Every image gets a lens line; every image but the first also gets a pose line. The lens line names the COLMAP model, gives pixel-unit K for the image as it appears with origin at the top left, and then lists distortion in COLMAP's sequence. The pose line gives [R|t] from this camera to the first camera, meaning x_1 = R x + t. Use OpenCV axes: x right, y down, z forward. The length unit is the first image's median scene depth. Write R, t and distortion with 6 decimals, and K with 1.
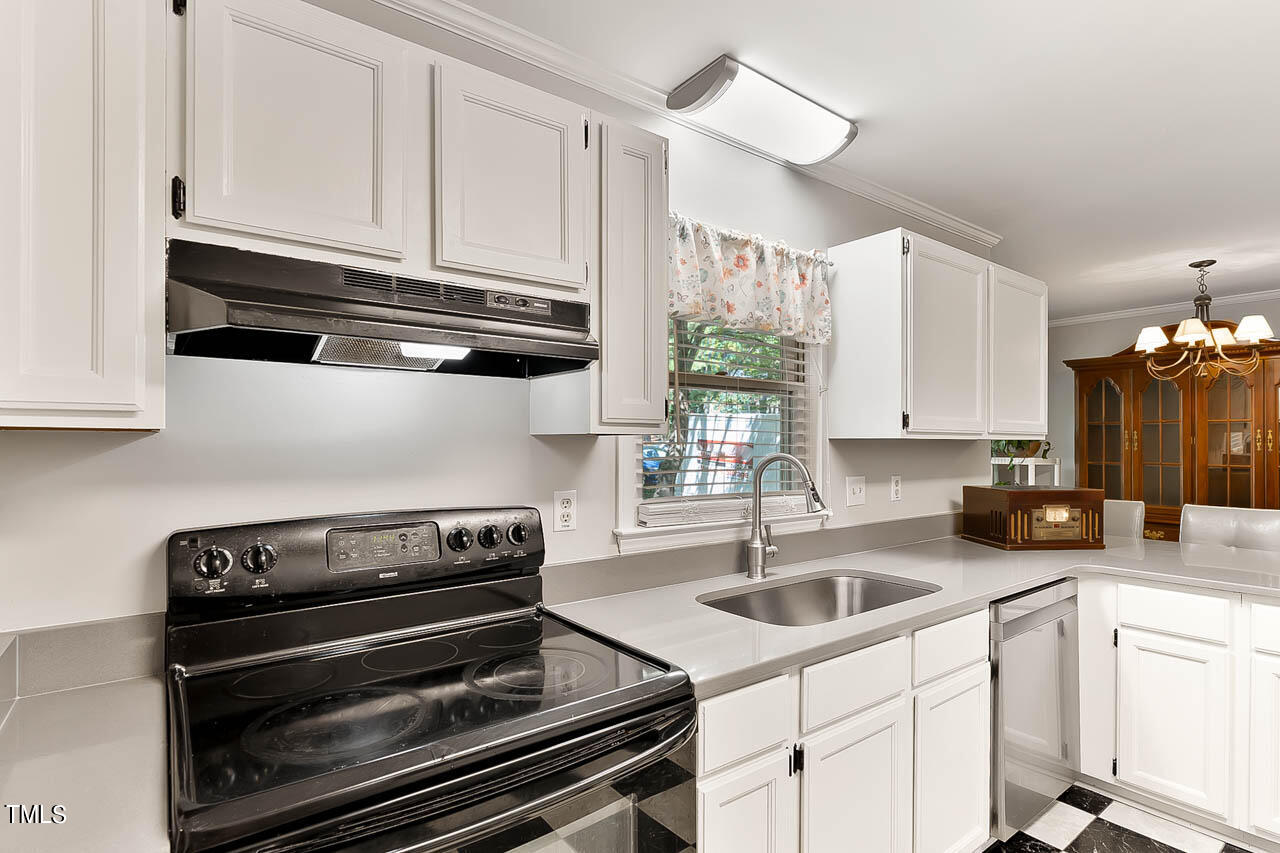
lens RADIAL K [[622.9, 0, 628.9], [0, 622.9, 443.2], [0, 0, 1]] dist [-0.003181, 0.000701]
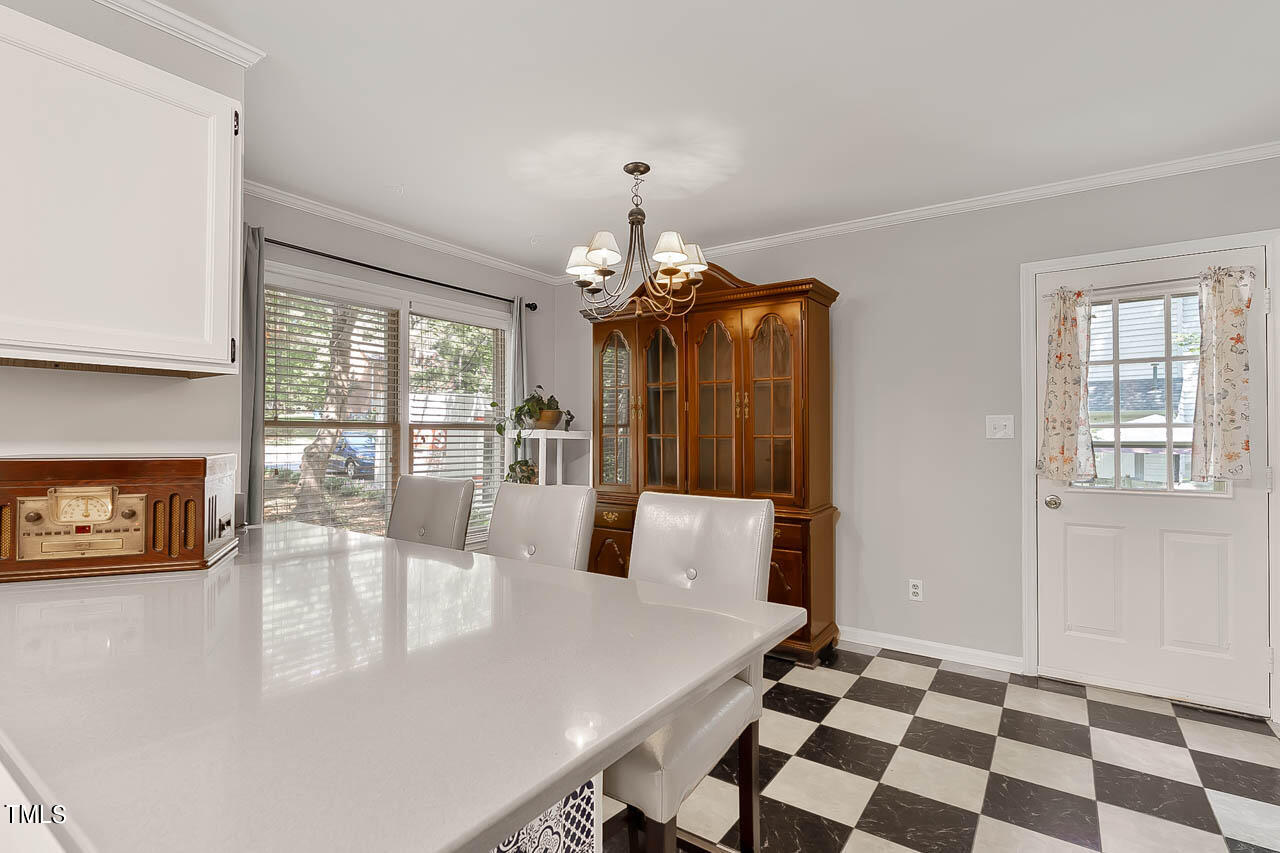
lens RADIAL K [[654.1, 0, 609.4], [0, 654.1, 422.9], [0, 0, 1]] dist [0.000923, 0.000729]
pose [[0.946297, 0.007657, 0.323207, 1.004587], [-0.003563, 0.999906, -0.013255, 0.057336], [-0.323278, 0.011391, 0.946235, 0.395839]]
